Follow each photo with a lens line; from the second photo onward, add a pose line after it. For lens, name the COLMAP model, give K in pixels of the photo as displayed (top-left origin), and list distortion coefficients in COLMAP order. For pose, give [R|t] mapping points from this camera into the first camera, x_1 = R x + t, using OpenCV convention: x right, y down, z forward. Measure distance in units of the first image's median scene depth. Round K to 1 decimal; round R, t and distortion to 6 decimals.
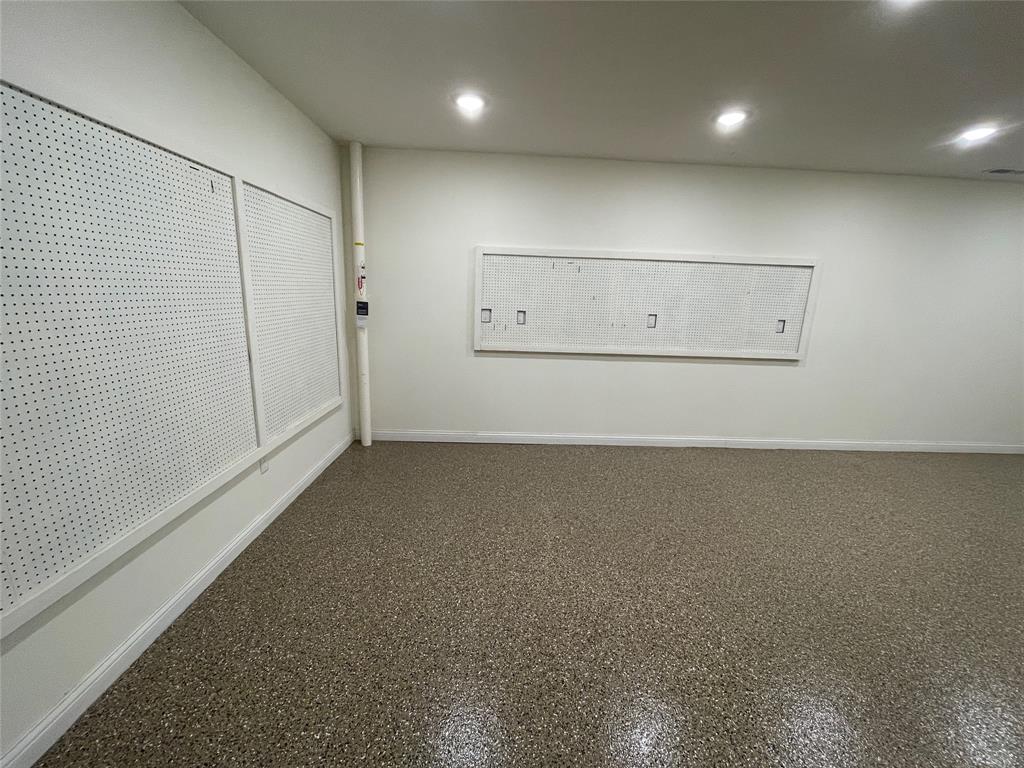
lens RADIAL K [[411.5, 0, 513.3], [0, 411.5, 382.7], [0, 0, 1]] dist [-0.006223, 0.001336]
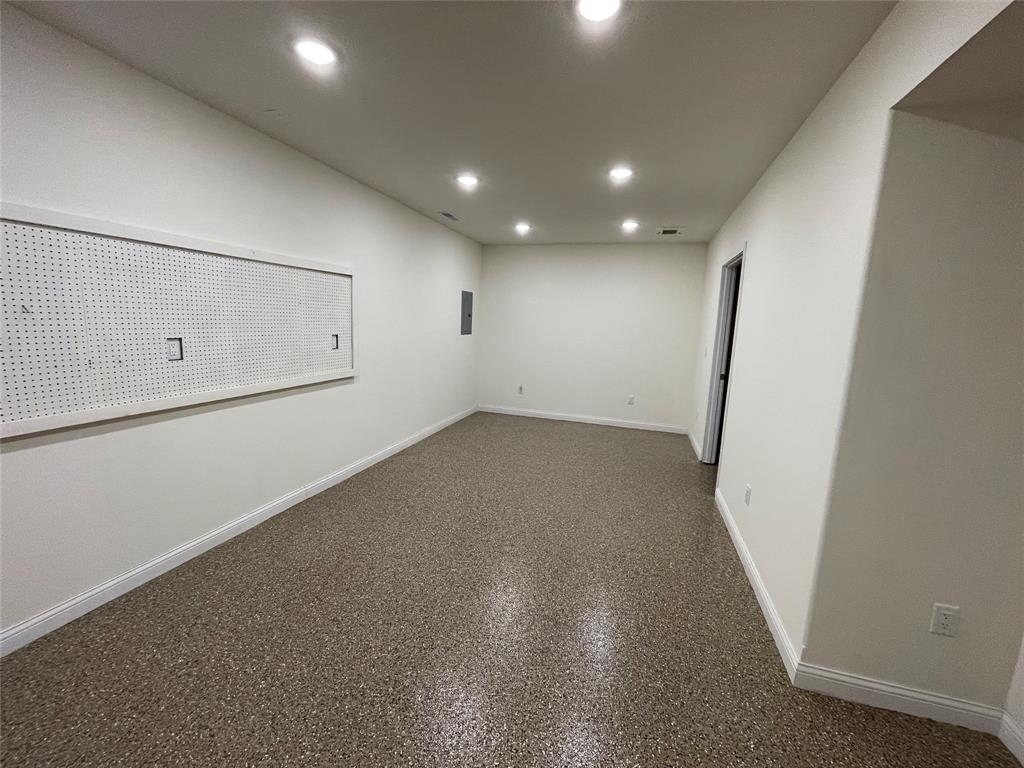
lens RADIAL K [[411.5, 0, 513.8], [0, 411.5, 382.7], [0, 0, 1]] dist [-0.006223, 0.001336]
pose [[0.309396, -0.165081, 0.936495, -0.065816], [0.176932, 0.977613, 0.113875, -0.084214], [-0.934328, 0.130464, 0.331678, 0.362670]]
